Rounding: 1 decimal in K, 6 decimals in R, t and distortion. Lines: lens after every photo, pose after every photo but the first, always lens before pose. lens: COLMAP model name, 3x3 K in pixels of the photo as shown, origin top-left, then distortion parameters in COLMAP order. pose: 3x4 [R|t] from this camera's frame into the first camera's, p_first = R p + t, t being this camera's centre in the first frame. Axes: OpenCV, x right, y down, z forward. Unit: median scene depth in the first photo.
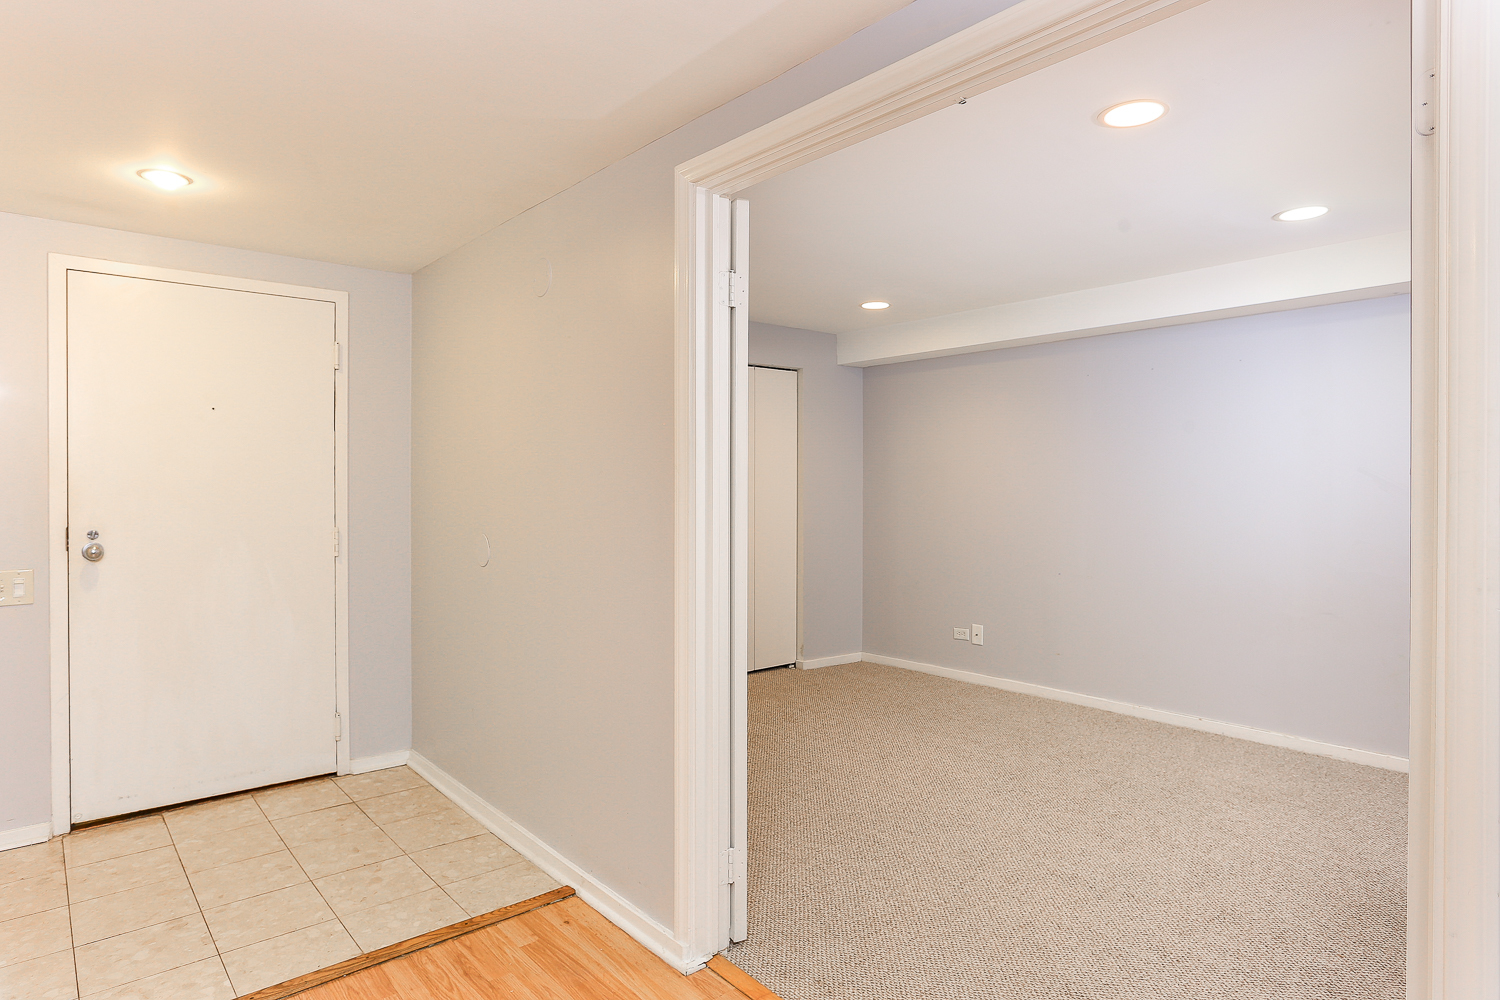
lens RADIAL K [[881.7, 0, 748.6], [0, 881.7, 491.3], [0, 0, 1]] dist [0.006296, 0.003165]
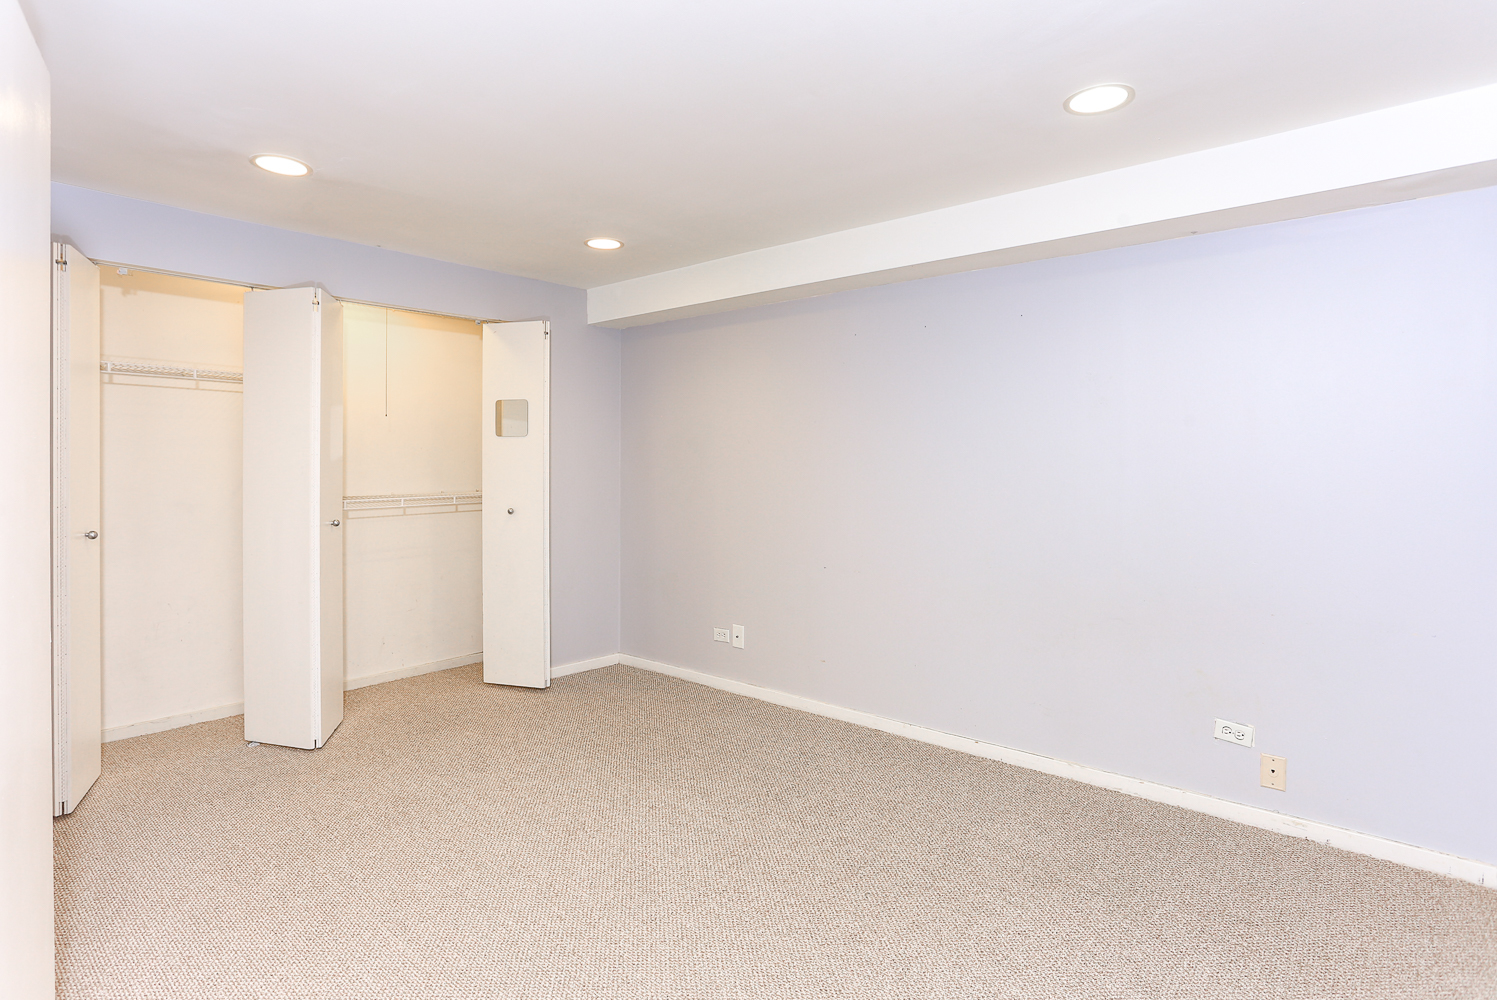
lens RADIAL K [[752.9, 0, 744.5], [0, 752.9, 461.5], [0, 0, 1]] dist [-0.001432, 0.000161]
pose [[0.988132, 0.002711, 0.153586, 0.169804], [-0.001876, 0.999983, -0.005582, -0.005207], [-0.153598, 0.005227, 0.988120, 0.302534]]
